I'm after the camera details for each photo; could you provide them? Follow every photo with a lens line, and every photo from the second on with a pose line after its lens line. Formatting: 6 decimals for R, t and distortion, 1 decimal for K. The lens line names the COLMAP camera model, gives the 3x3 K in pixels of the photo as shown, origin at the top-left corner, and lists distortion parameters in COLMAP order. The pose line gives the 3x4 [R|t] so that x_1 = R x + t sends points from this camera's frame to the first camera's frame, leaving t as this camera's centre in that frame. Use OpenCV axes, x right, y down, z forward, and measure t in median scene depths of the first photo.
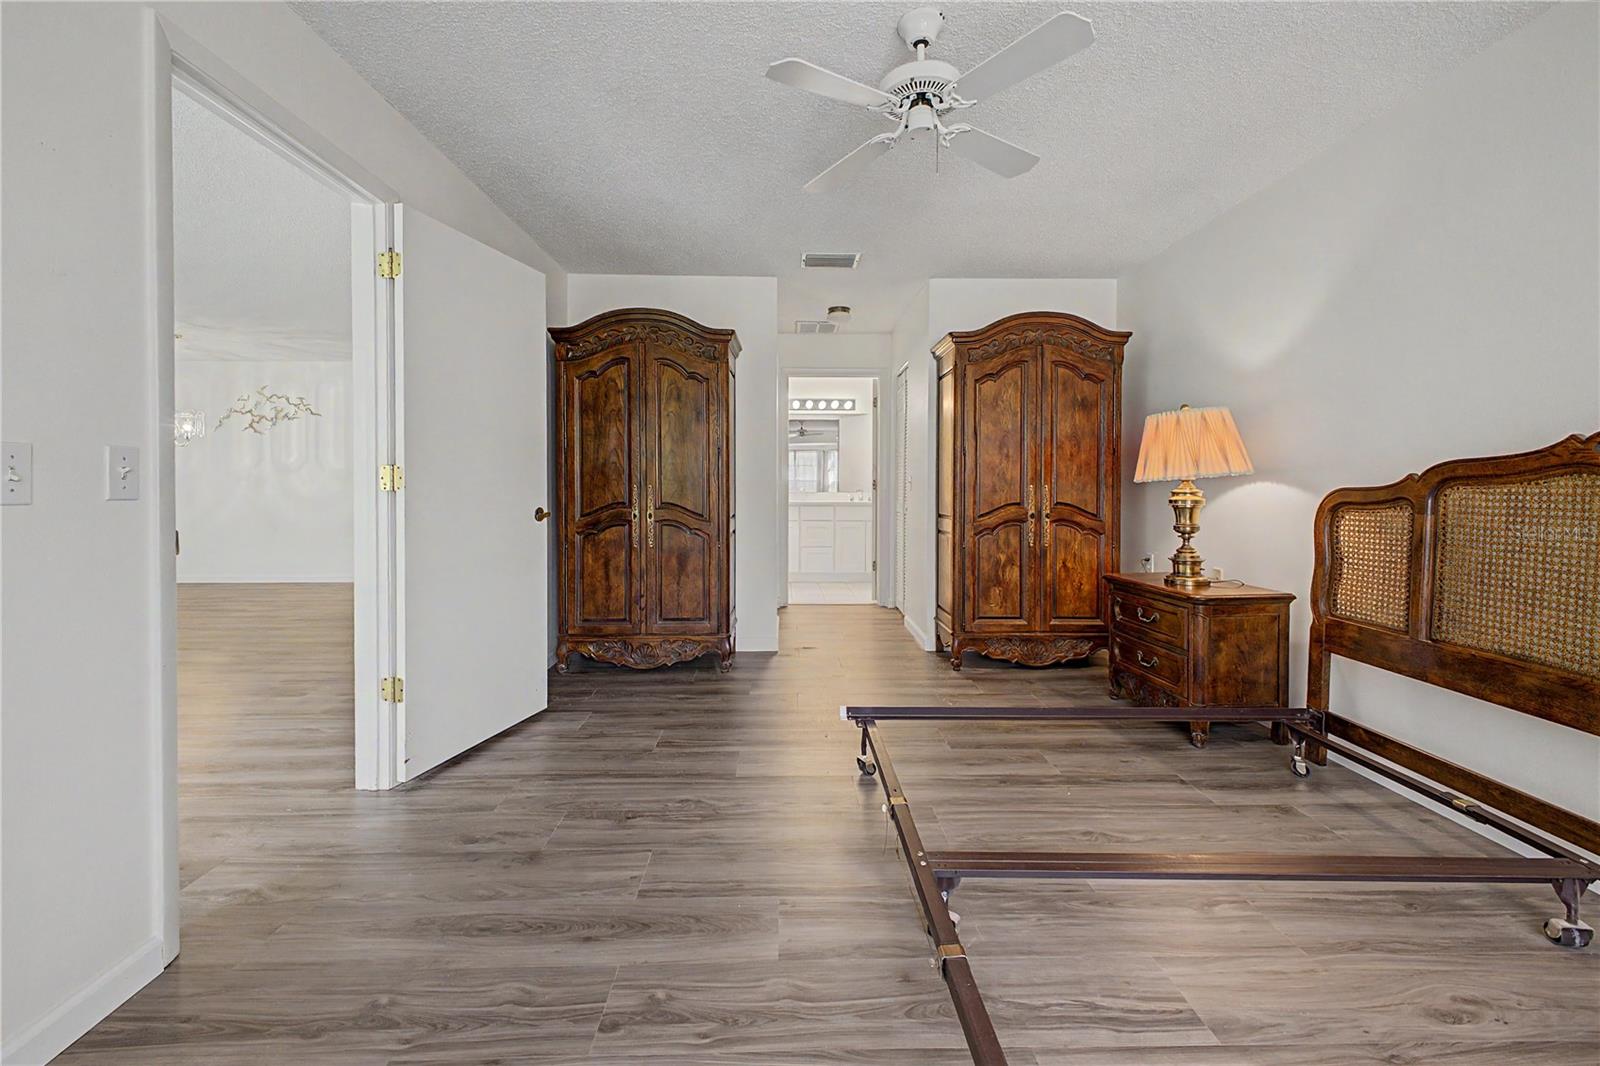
lens RADIAL K [[661.8, 0, 799.9], [0, 661.8, 453.1], [0, 0, 1]] dist [0.000542, 0.000005]
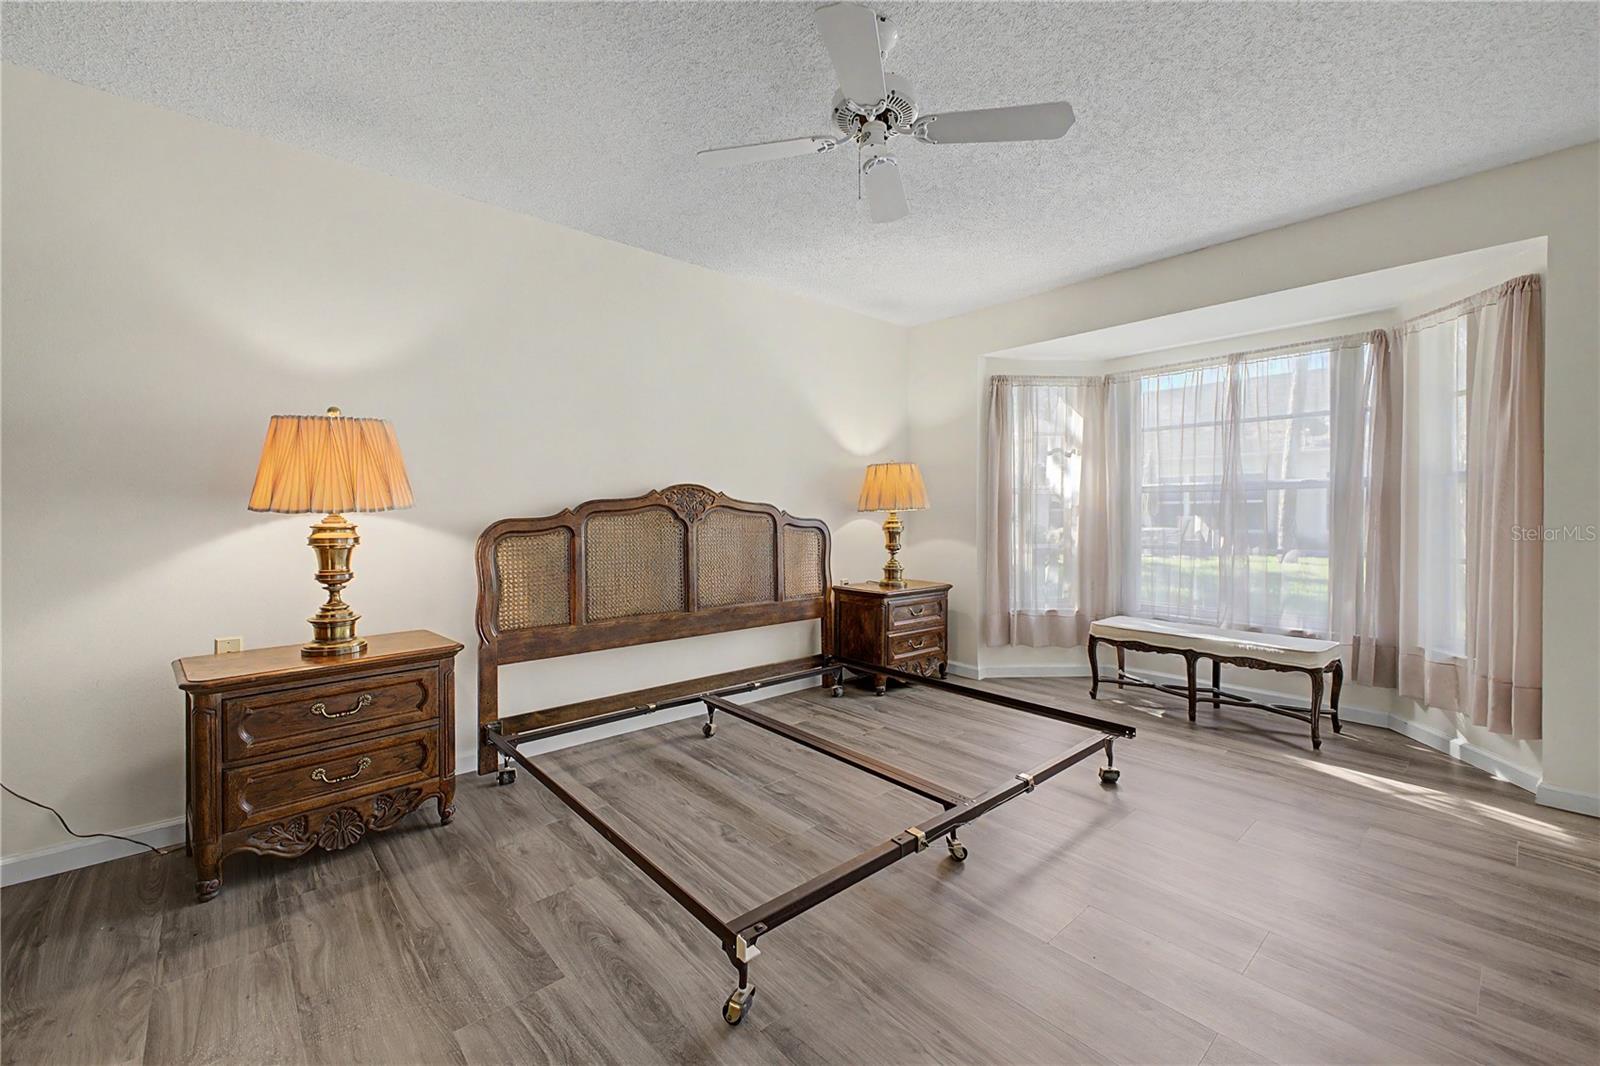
lens RADIAL K [[645.4, 0, 796.7], [0, 645.4, 513.9], [0, 0, 1]] dist [0.001400, 0.000275]
pose [[-0.641756, -0.000991, 0.766909, -0.453086], [-0.037247, 0.998859, -0.029879, 0.073335], [-0.766004, -0.047740, -0.641060, 1.669493]]
